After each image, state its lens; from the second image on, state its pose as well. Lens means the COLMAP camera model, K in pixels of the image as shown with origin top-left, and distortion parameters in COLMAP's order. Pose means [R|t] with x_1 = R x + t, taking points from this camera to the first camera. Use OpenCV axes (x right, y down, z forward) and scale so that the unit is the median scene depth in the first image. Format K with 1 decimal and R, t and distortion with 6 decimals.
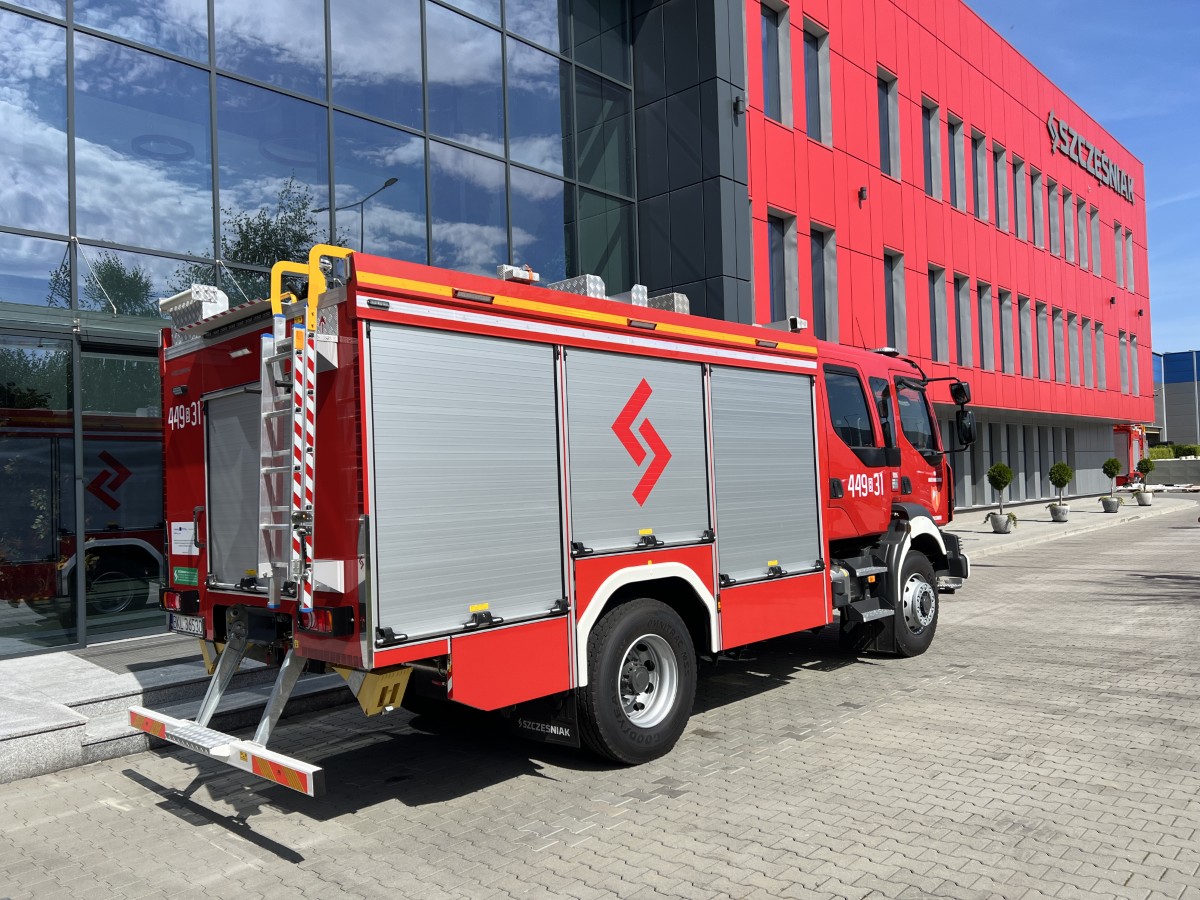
lens RADIAL K [[898.5, 0, 607.8], [0, 898.5, 454.3], [0, 0, 1]] dist [0.107638, -0.178110]
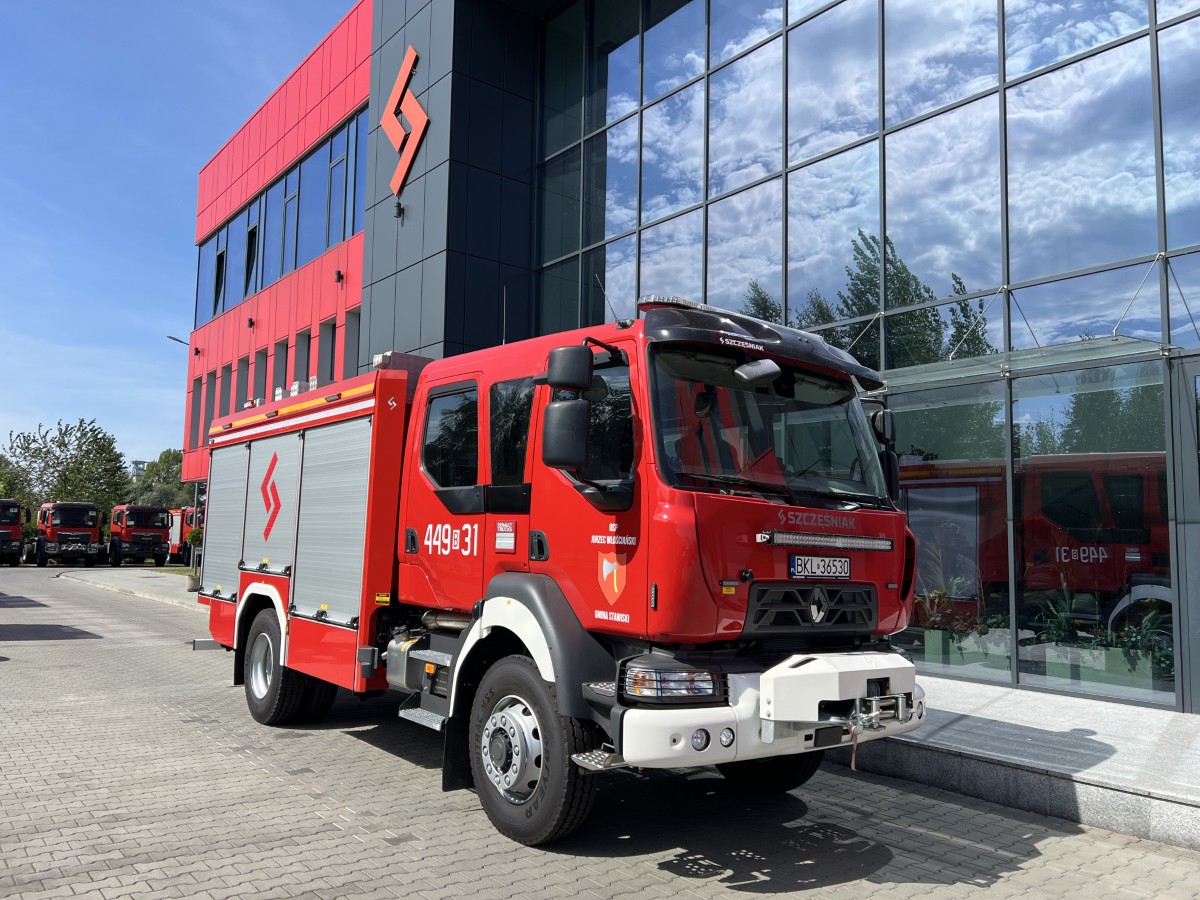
lens RADIAL K [[898.5, 0, 607.8], [0, 898.5, 454.3], [0, 0, 1]] dist [0.107638, -0.178110]
pose [[-0.135281, -0.061816, -0.988877, 1.322024], [0.016305, 0.997778, -0.064603, 0.019705], [0.990673, -0.024863, -0.133973, 1.639607]]
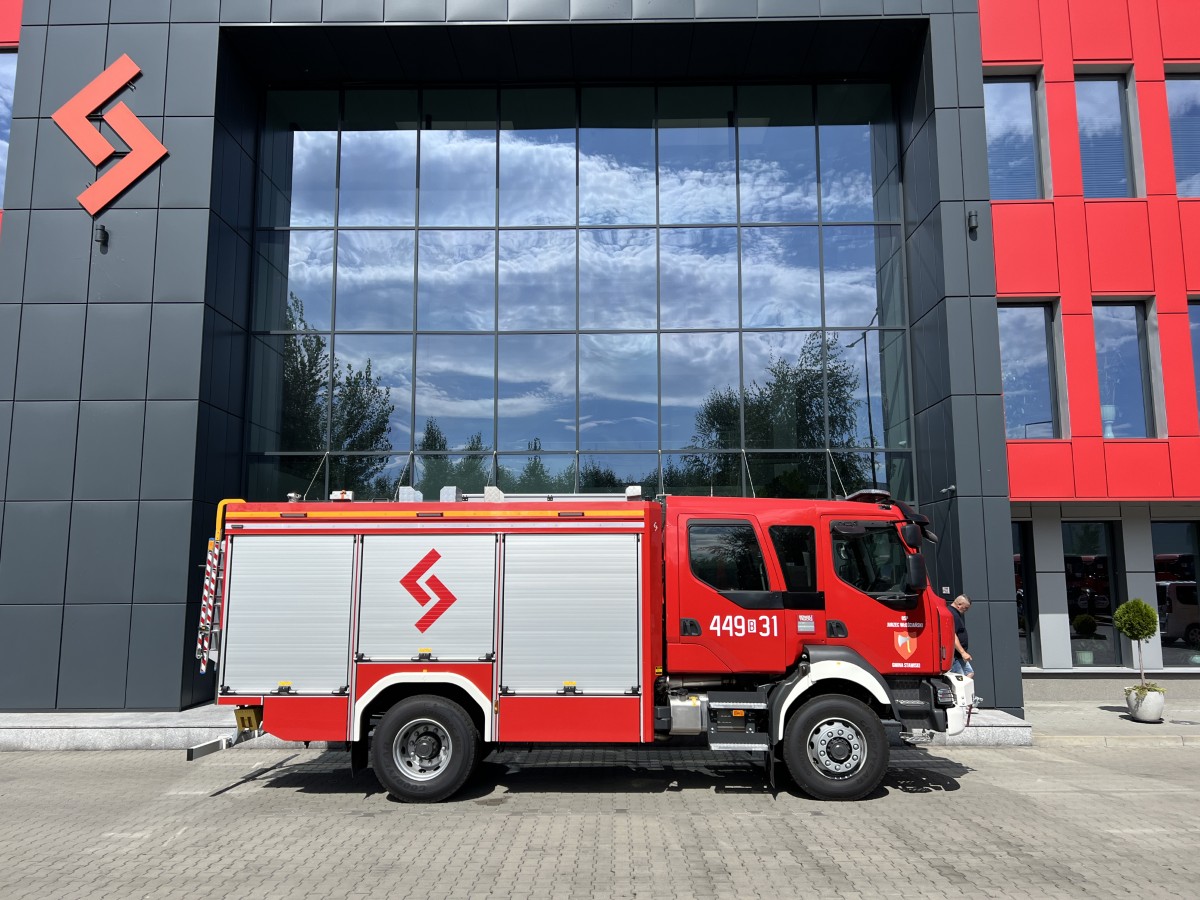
lens RADIAL K [[898.5, 0, 607.8], [0, 898.5, 454.3], [0, 0, 1]] dist [0.107638, -0.178110]
pose [[0.668115, -0.071171, -0.740646, 1.350582], [0.001973, 0.995581, -0.093888, -0.095918], [0.744055, 0.061266, 0.665303, 0.171137]]
